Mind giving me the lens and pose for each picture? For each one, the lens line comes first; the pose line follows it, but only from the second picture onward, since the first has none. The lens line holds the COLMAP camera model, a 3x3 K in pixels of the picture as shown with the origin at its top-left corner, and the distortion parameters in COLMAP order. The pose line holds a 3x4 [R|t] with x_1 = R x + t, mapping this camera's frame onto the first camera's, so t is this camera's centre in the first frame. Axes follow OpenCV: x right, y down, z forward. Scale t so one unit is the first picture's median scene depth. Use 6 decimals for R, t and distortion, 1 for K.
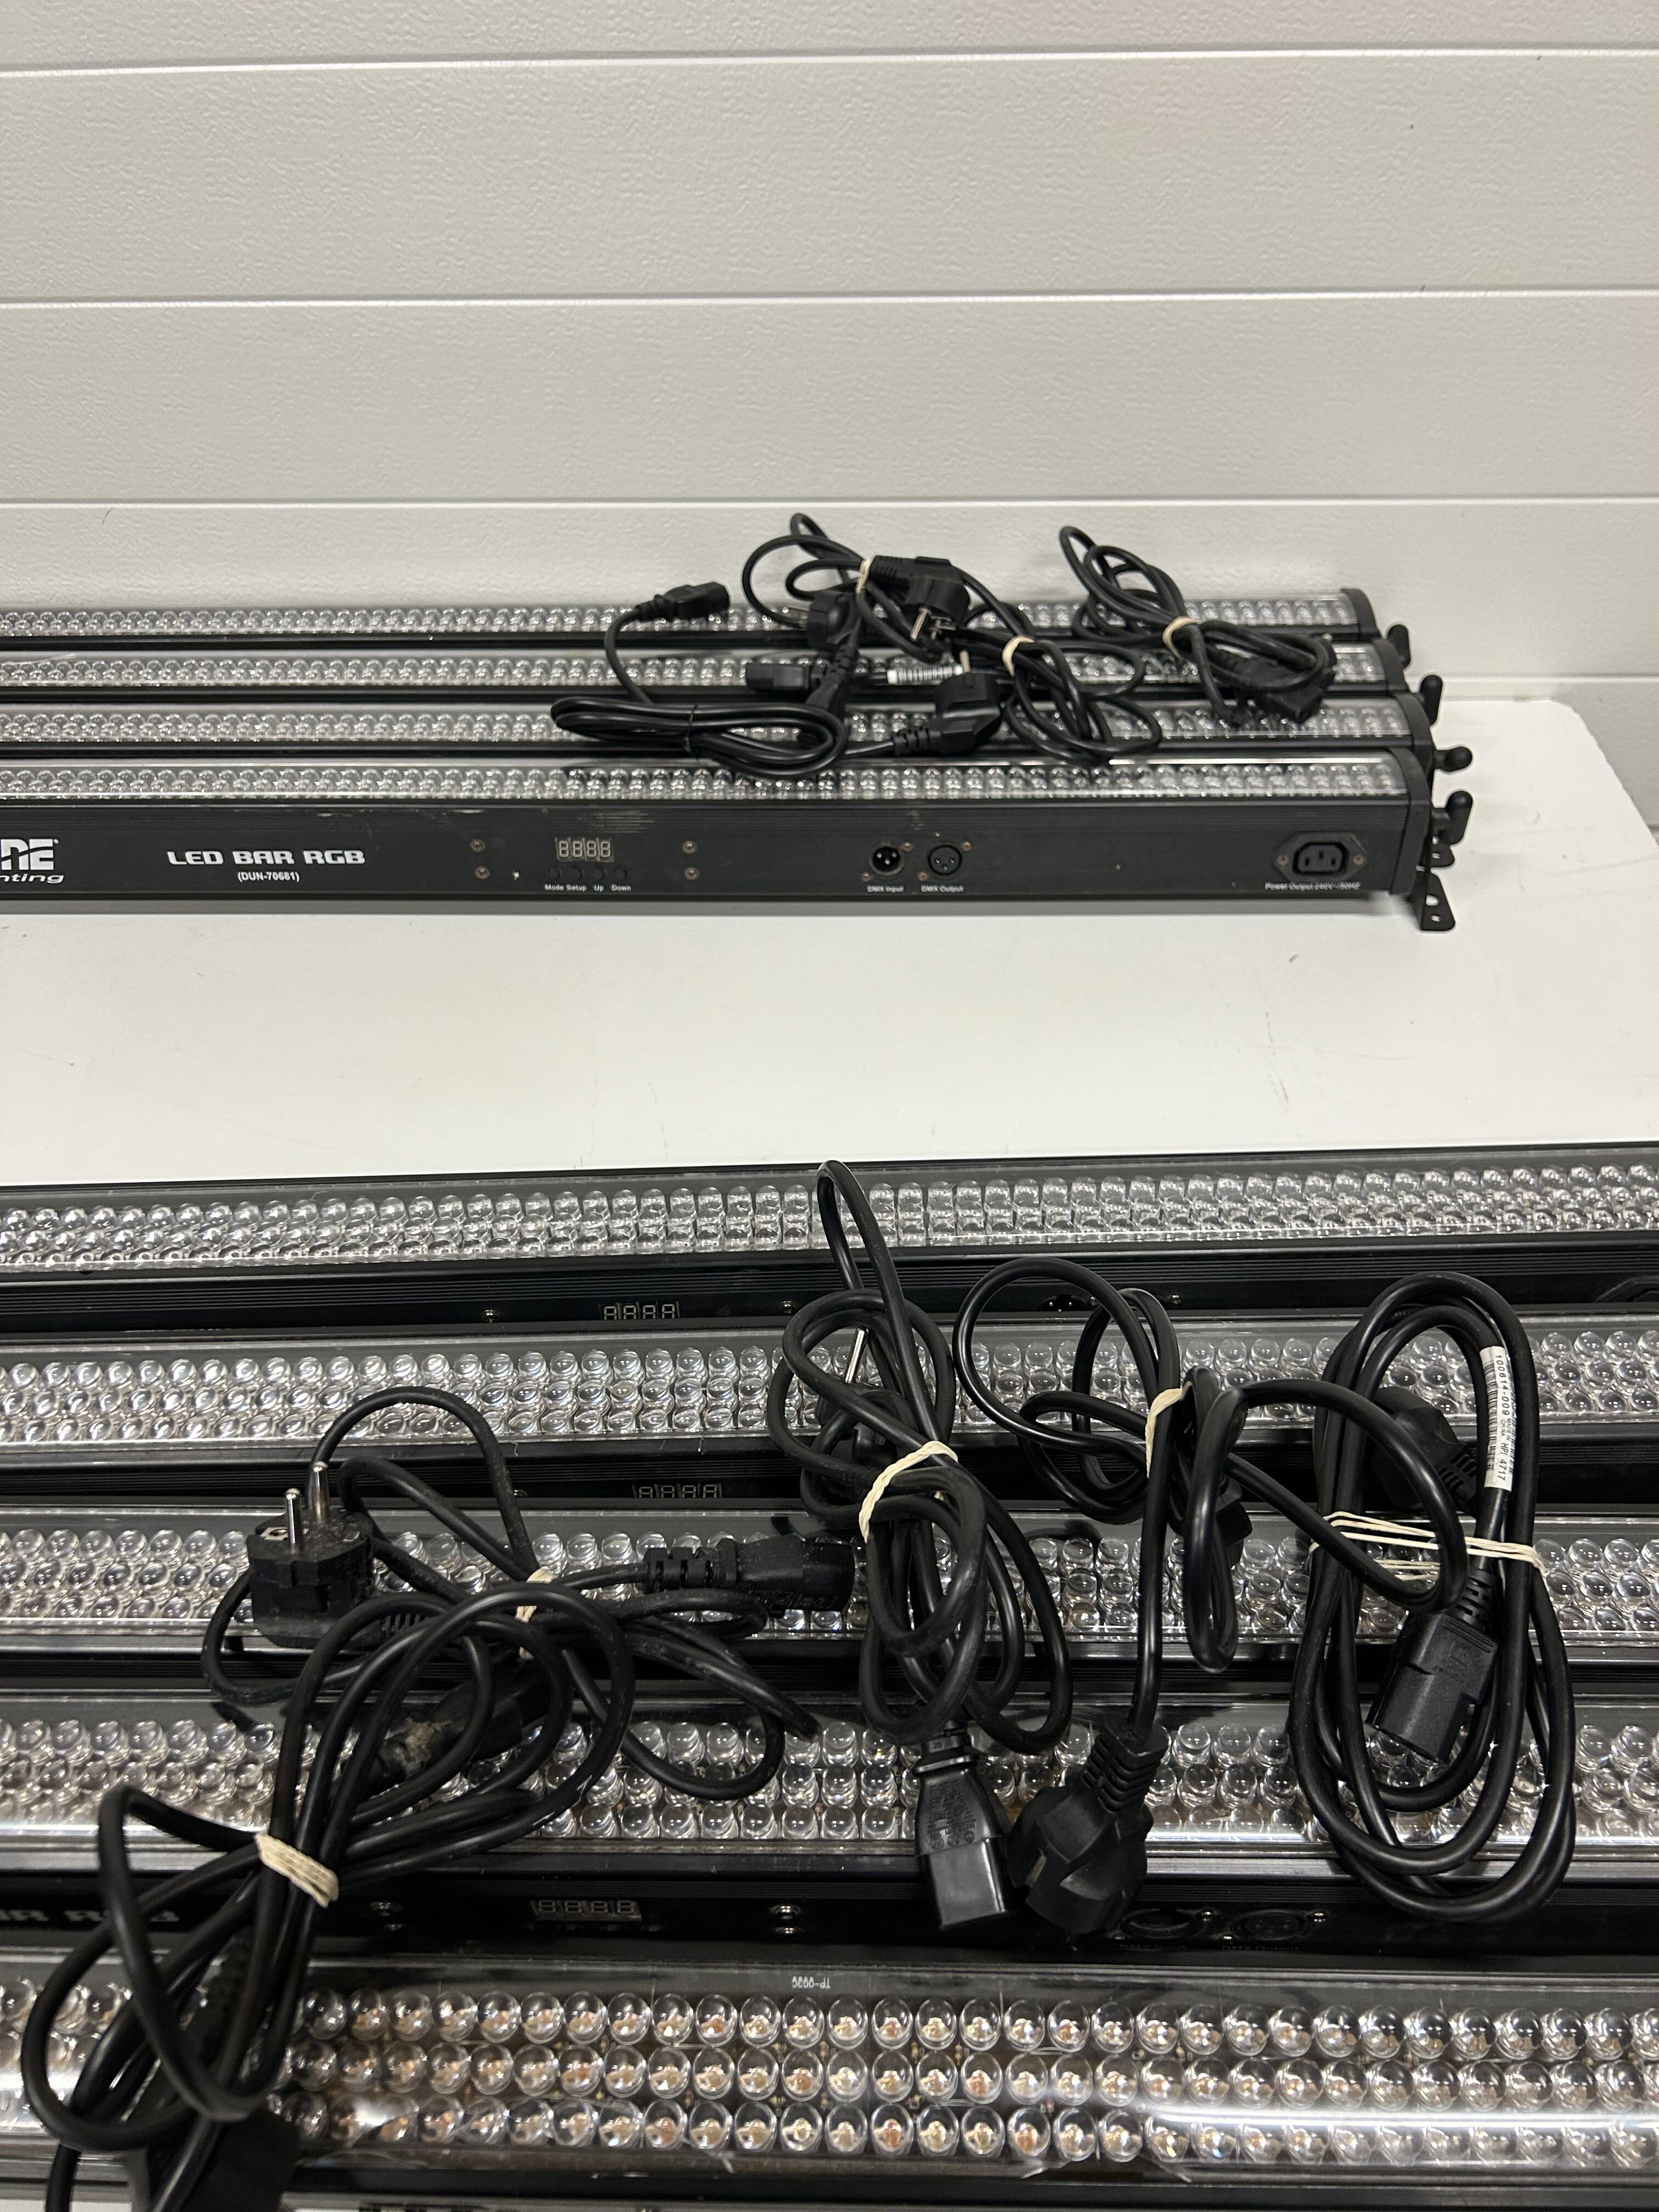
lens RADIAL K [[1710.2, 0, 820.7], [0, 1710.2, 1091.8], [0, 0, 1]] dist [0.054941, -0.057389]
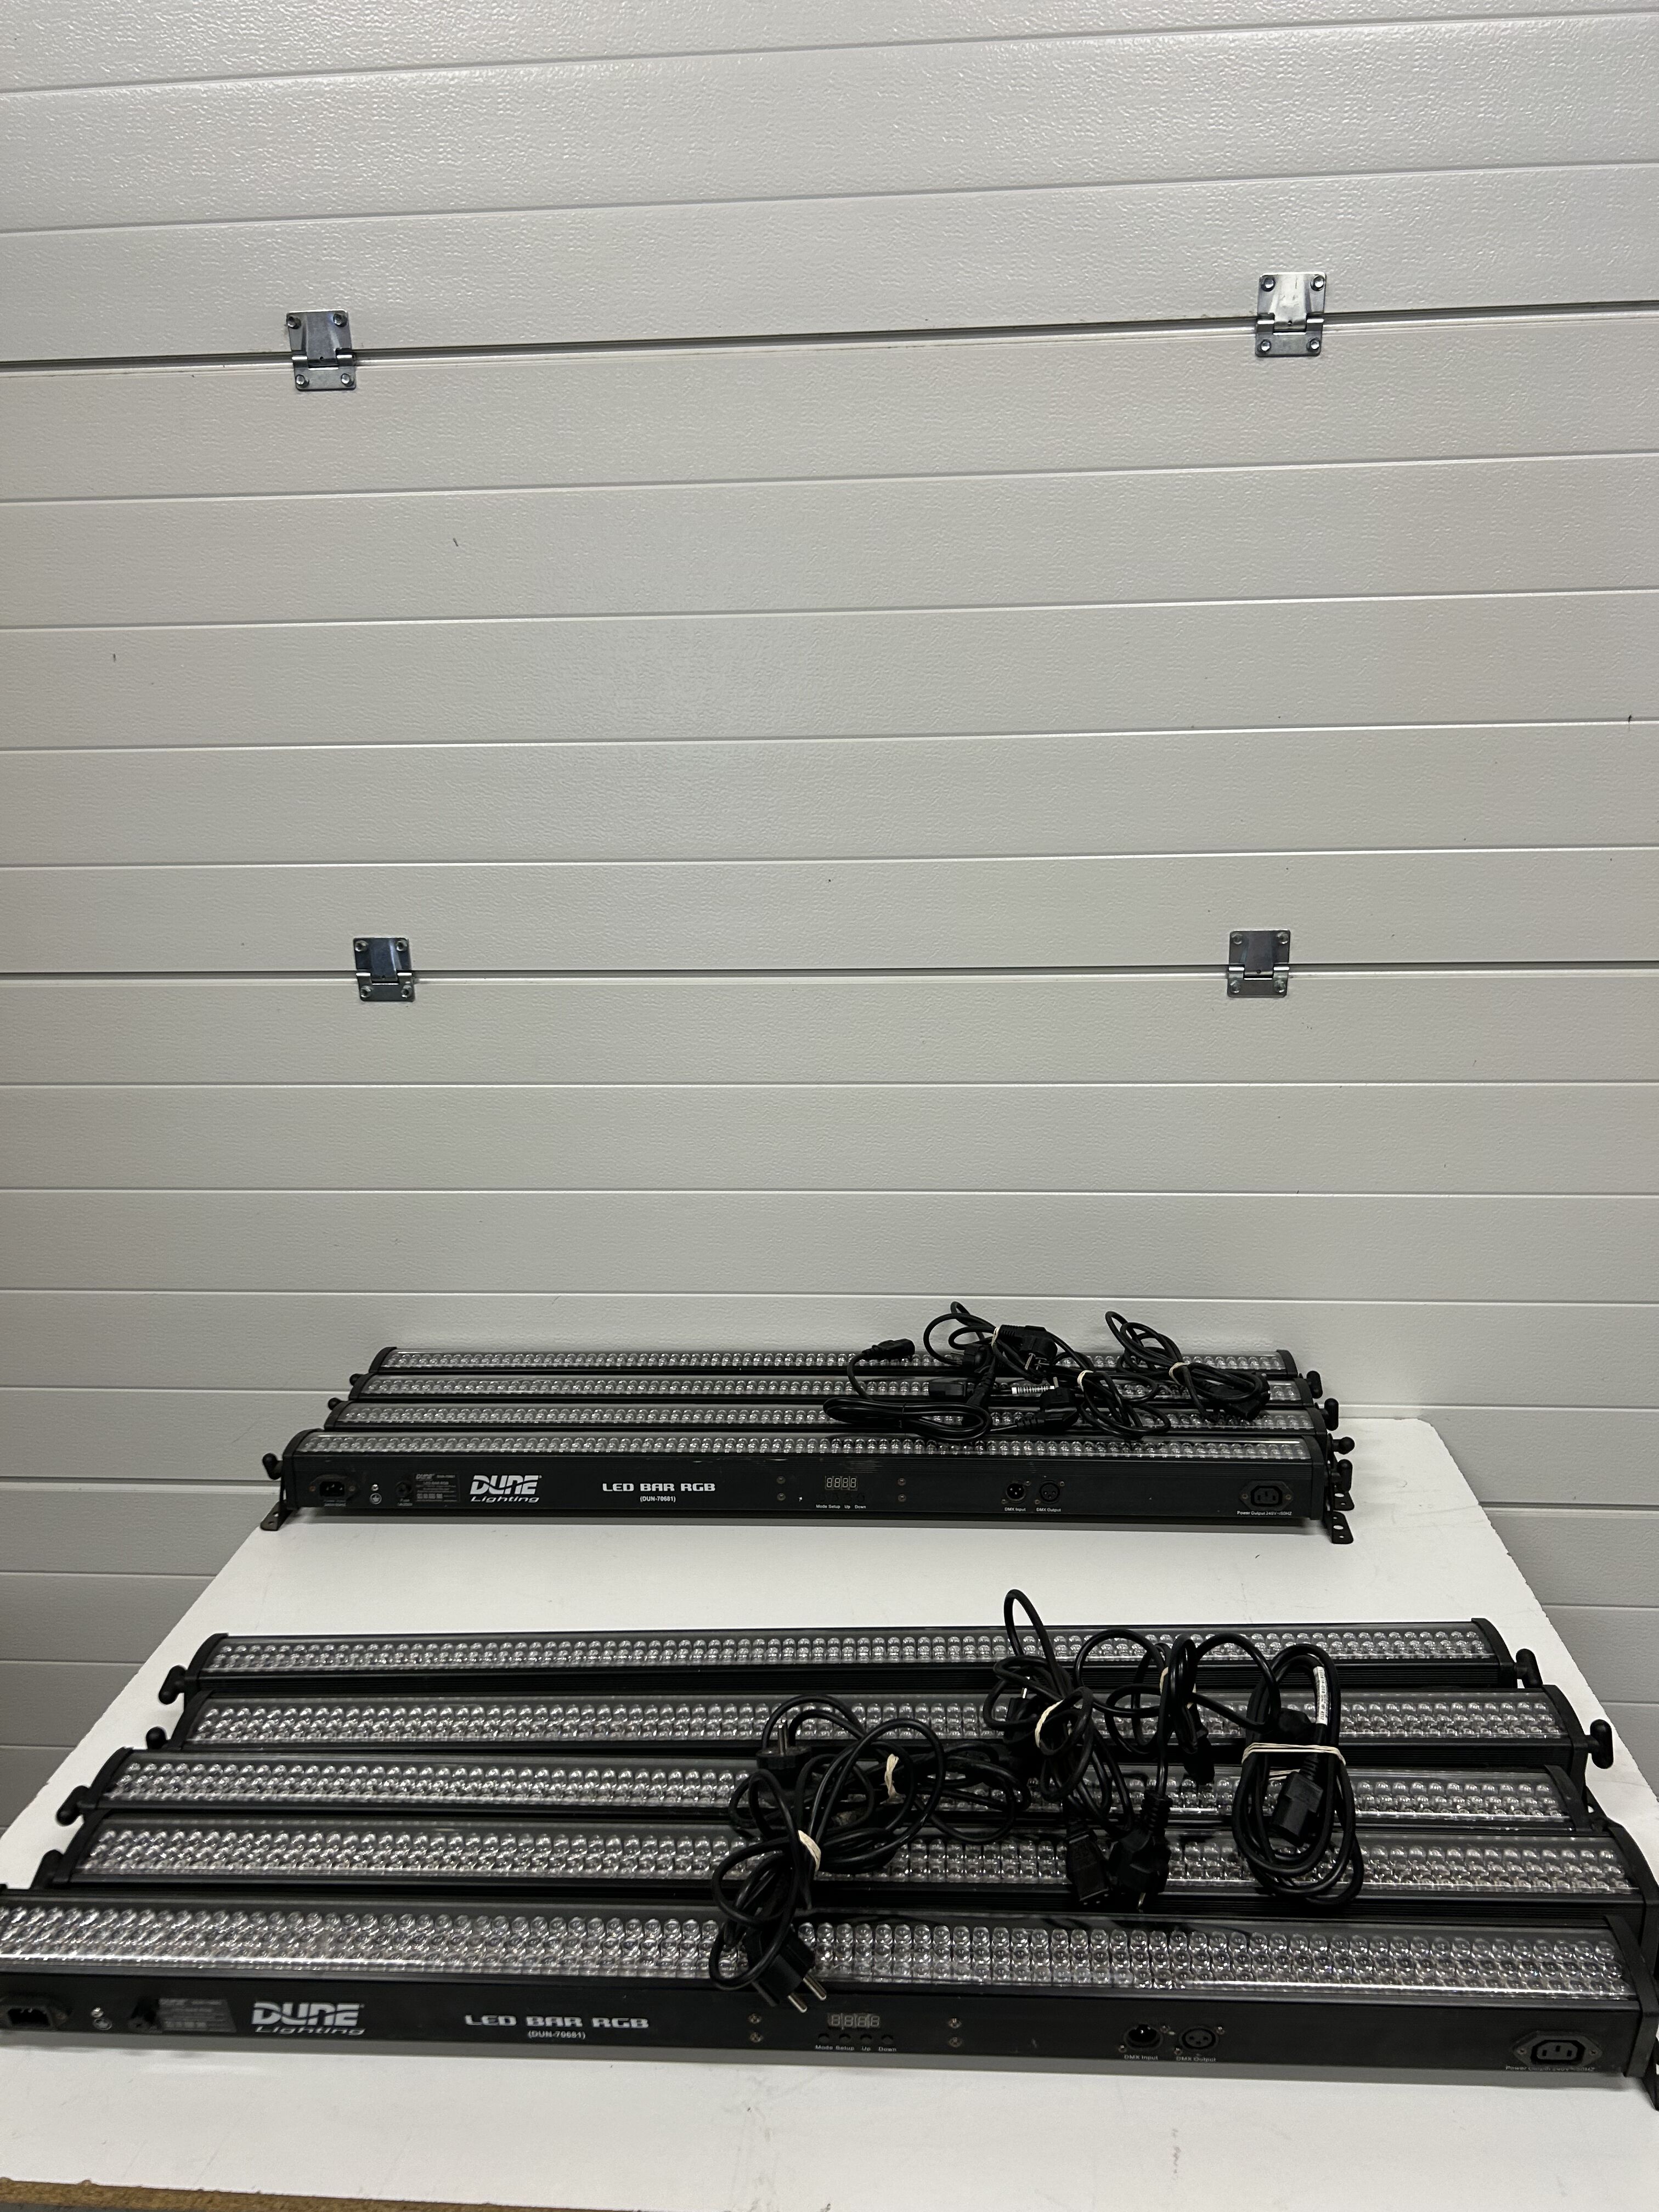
lens RADIAL K [[1710.2, 0, 836.4], [0, 1710.2, 1091.0], [0, 0, 1]] dist [0.054941, -0.057389]
pose [[0.999518, 0.008822, -0.029754, -0.090660], [-0.020851, 0.901006, -0.433306, 0.245004], [0.022986, 0.433717, 0.900756, -0.715714]]
